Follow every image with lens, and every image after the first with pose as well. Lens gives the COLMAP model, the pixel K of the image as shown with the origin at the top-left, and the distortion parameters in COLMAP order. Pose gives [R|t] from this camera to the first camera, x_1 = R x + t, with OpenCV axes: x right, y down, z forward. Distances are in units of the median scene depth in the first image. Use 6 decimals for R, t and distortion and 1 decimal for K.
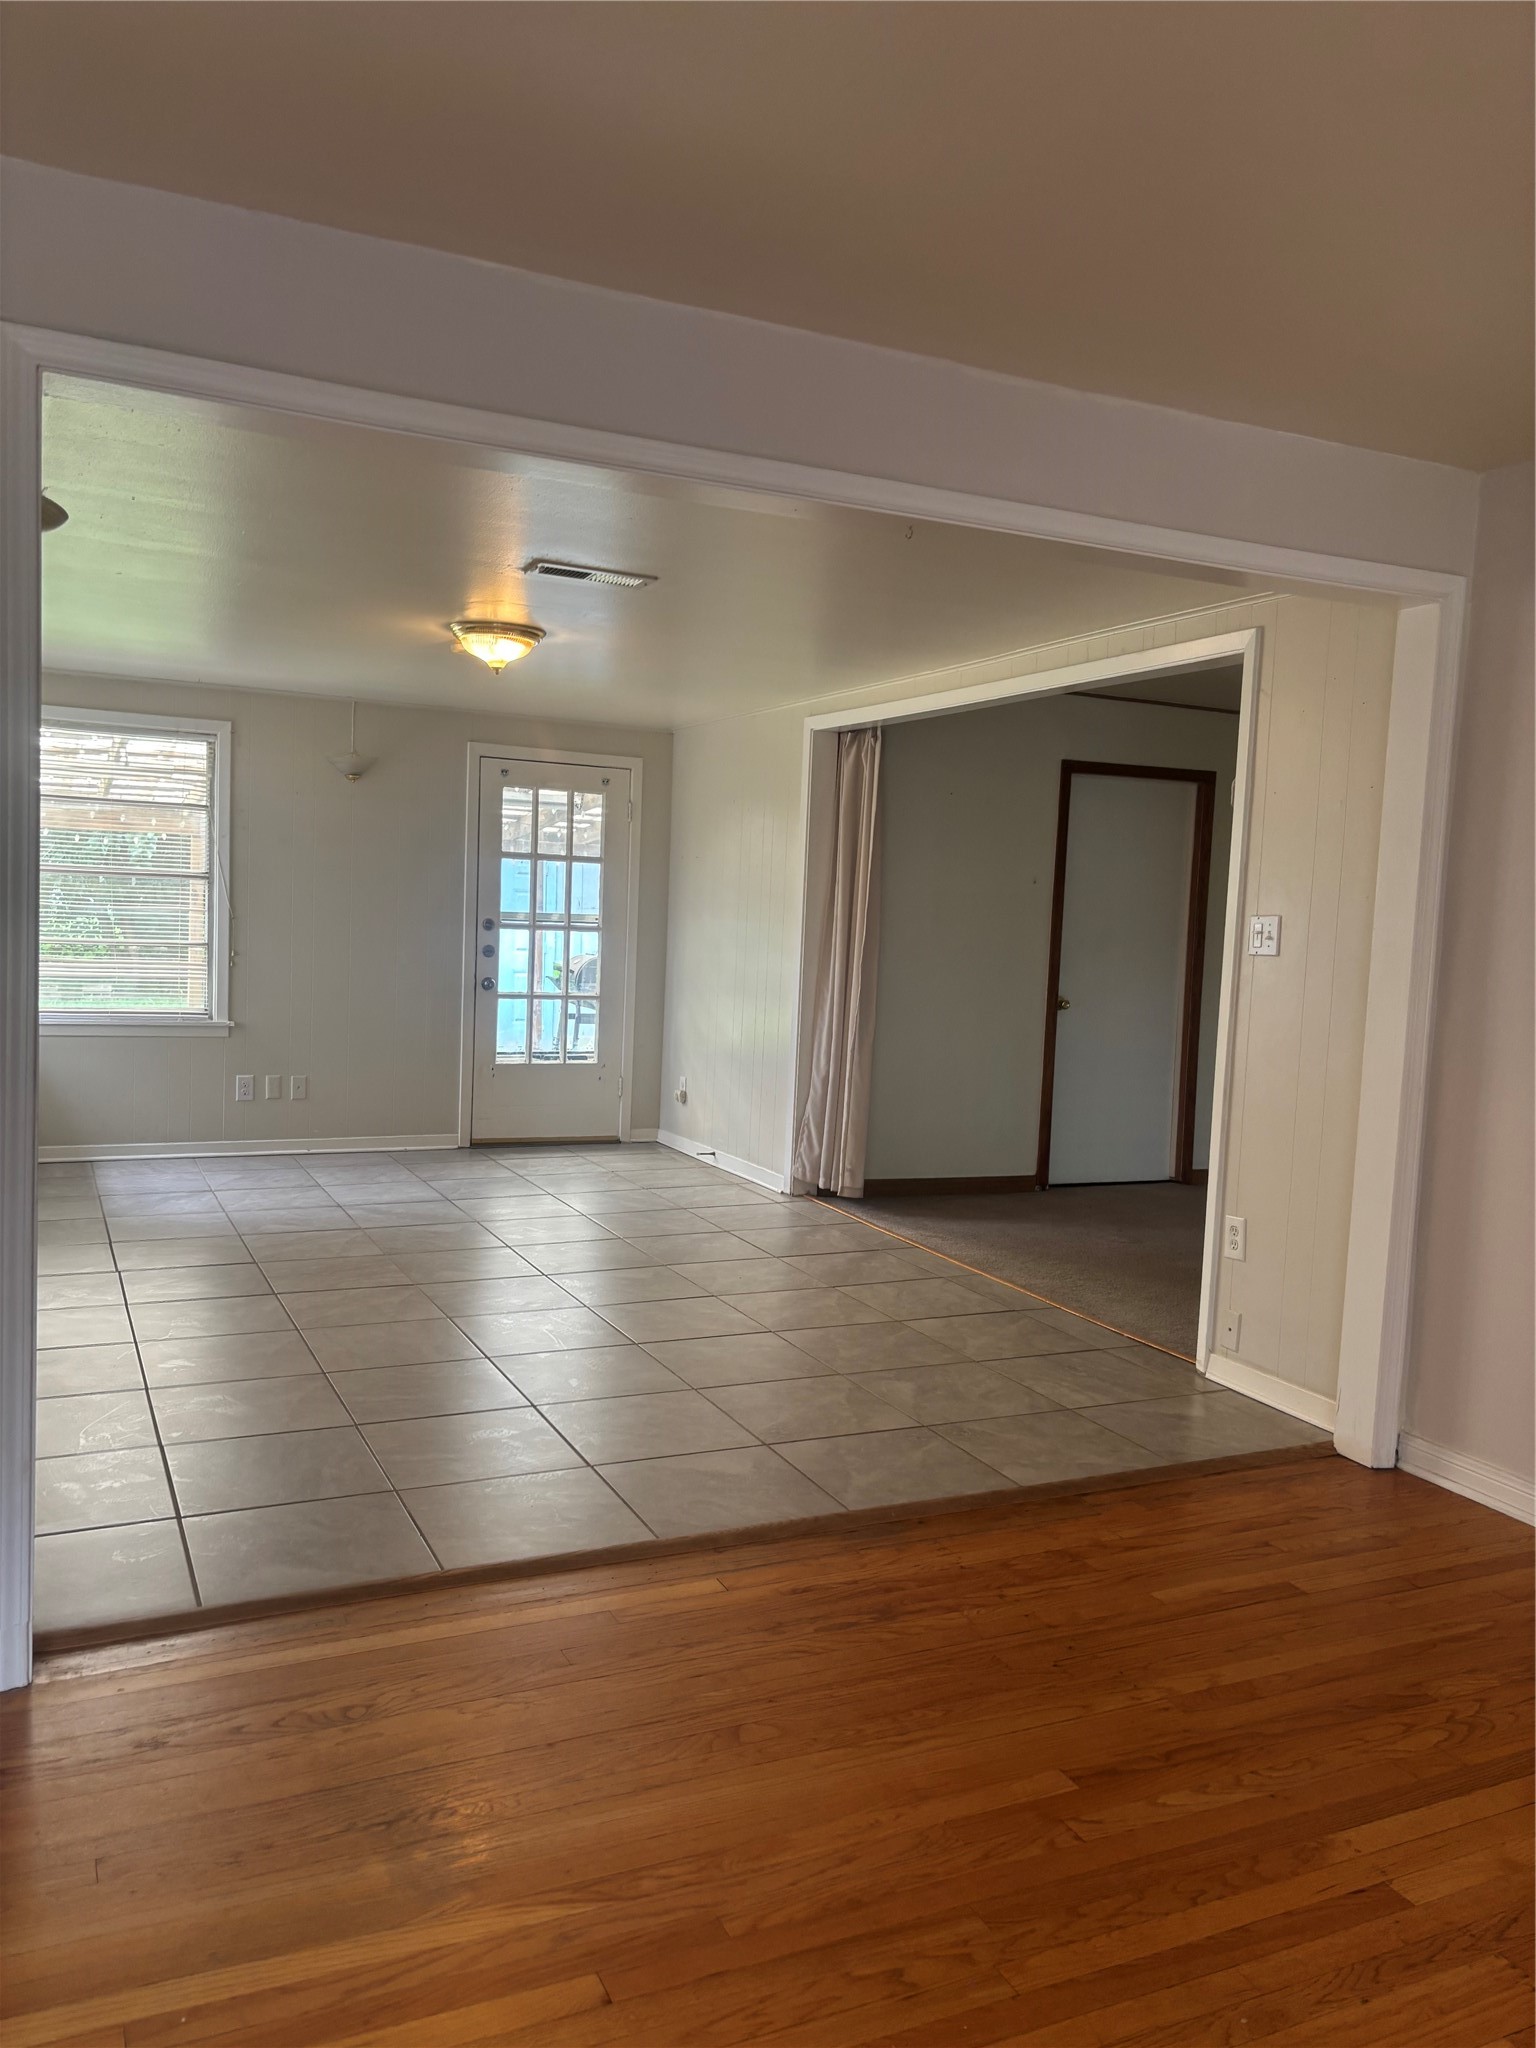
lens RADIAL K [[1541.4, 0, 753.2], [0, 1541.4, 1046.4], [0, 0, 1]] dist [0.044554, -0.052633]
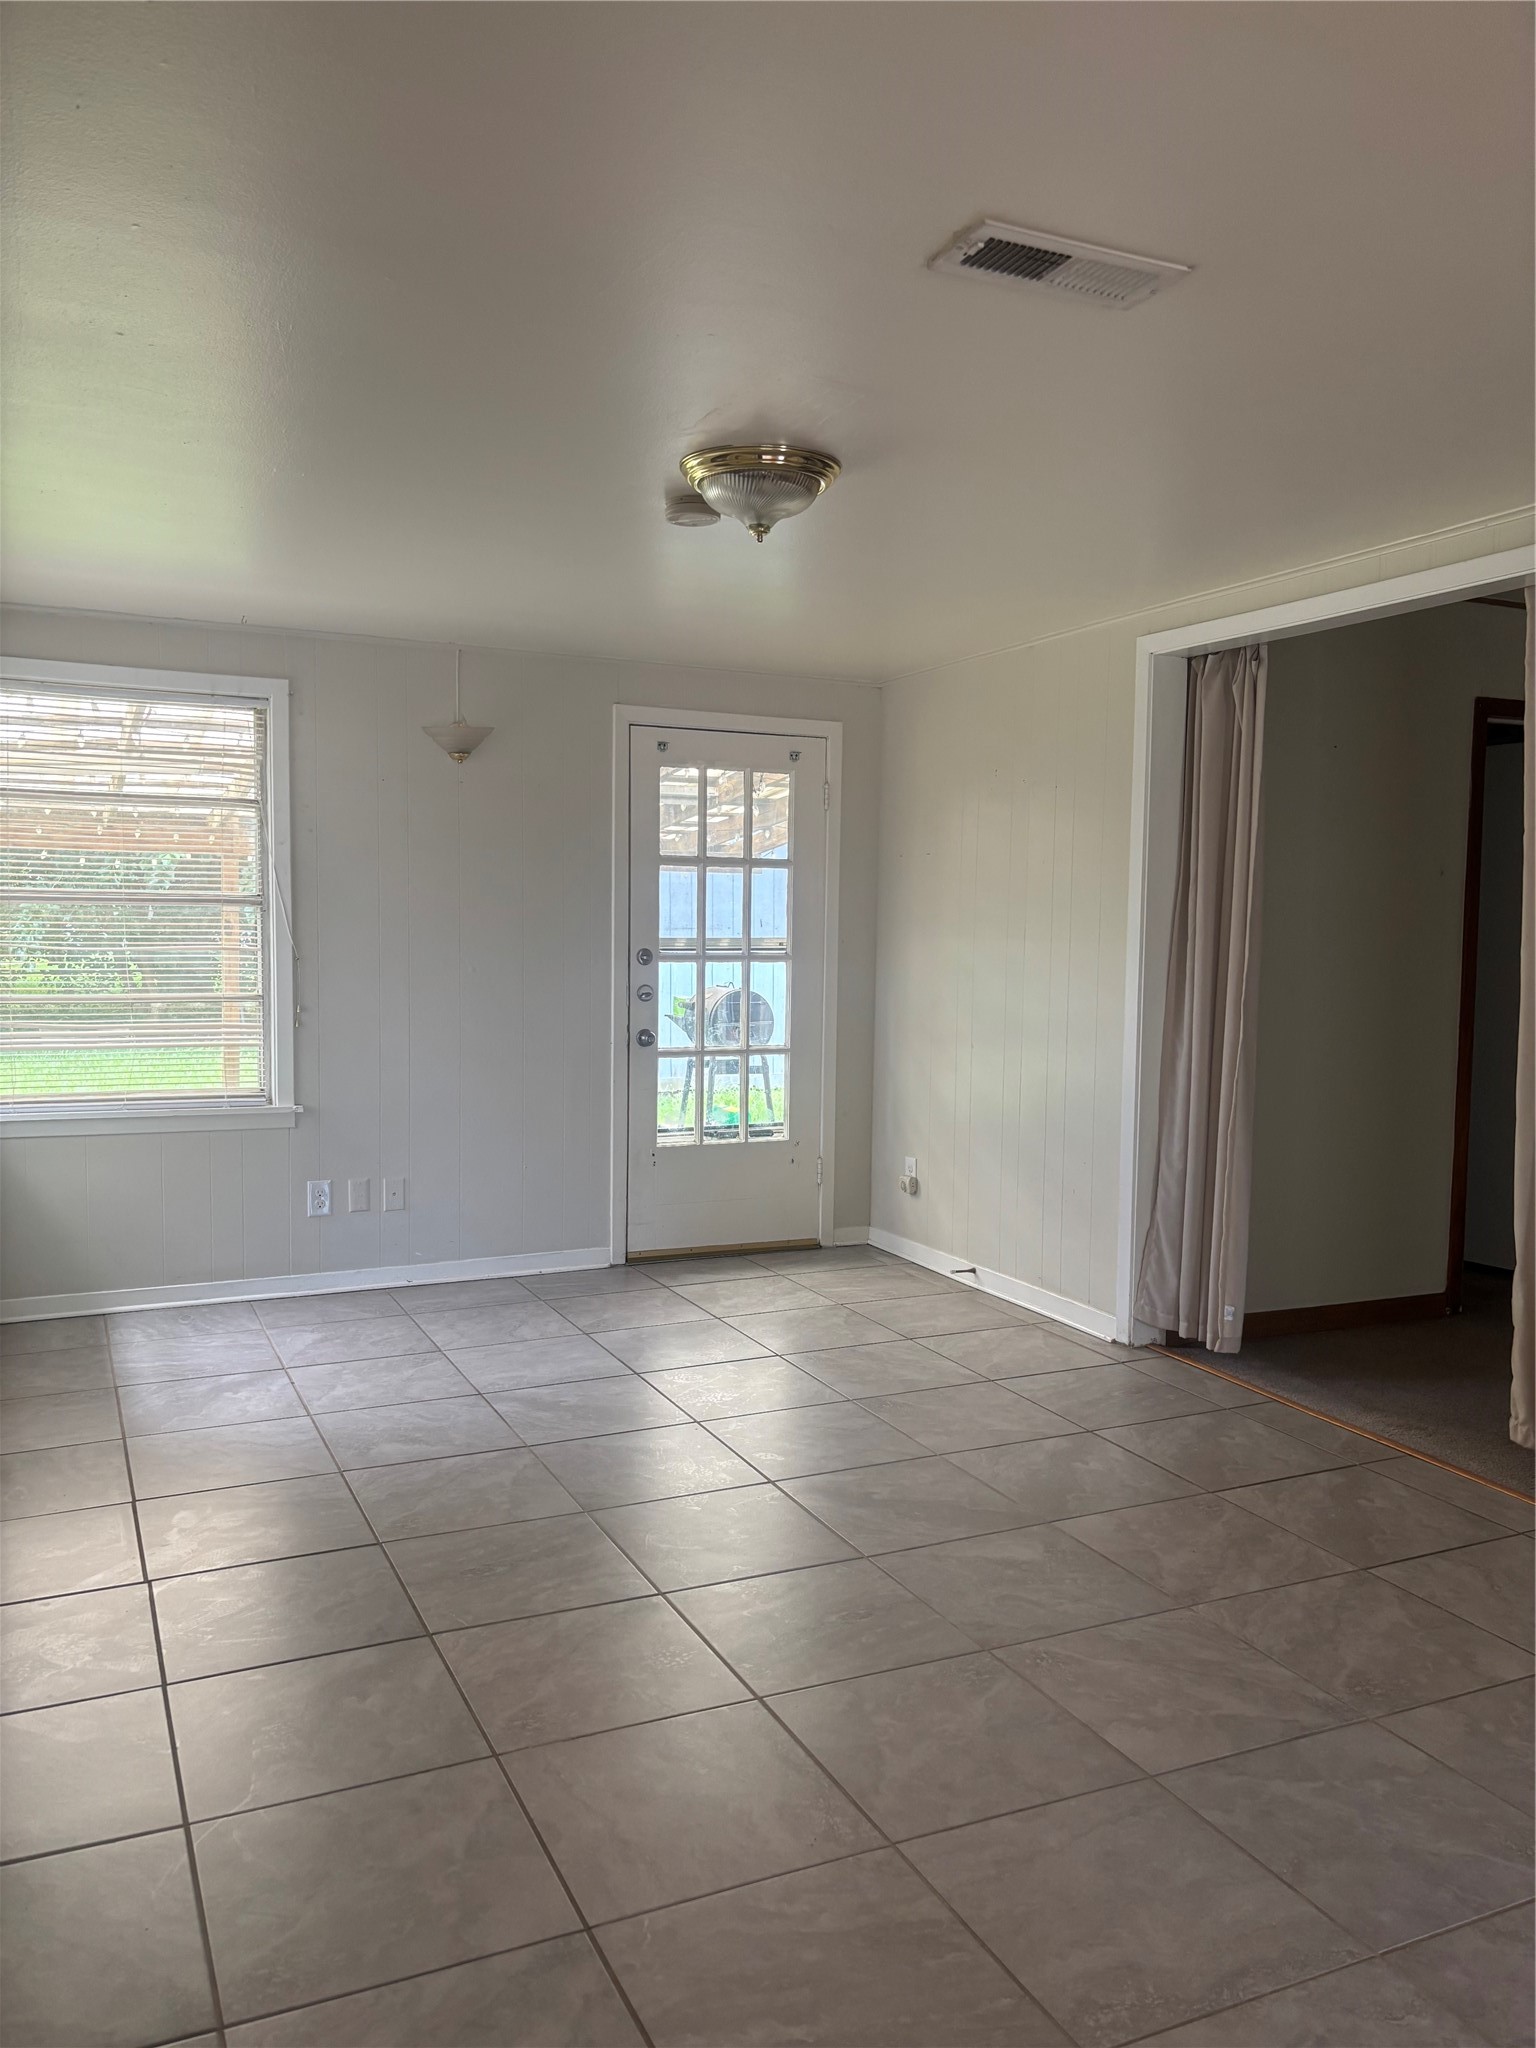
lens RADIAL K [[1541.4, 0, 753.2], [0, 1541.4, 1046.4], [0, 0, 1]] dist [0.044554, -0.052633]
pose [[0.999584, -0.027341, -0.009221, -0.118243], [0.027264, 0.999592, -0.008462, -0.030135], [0.009449, 0.008207, 0.999922, 0.286558]]
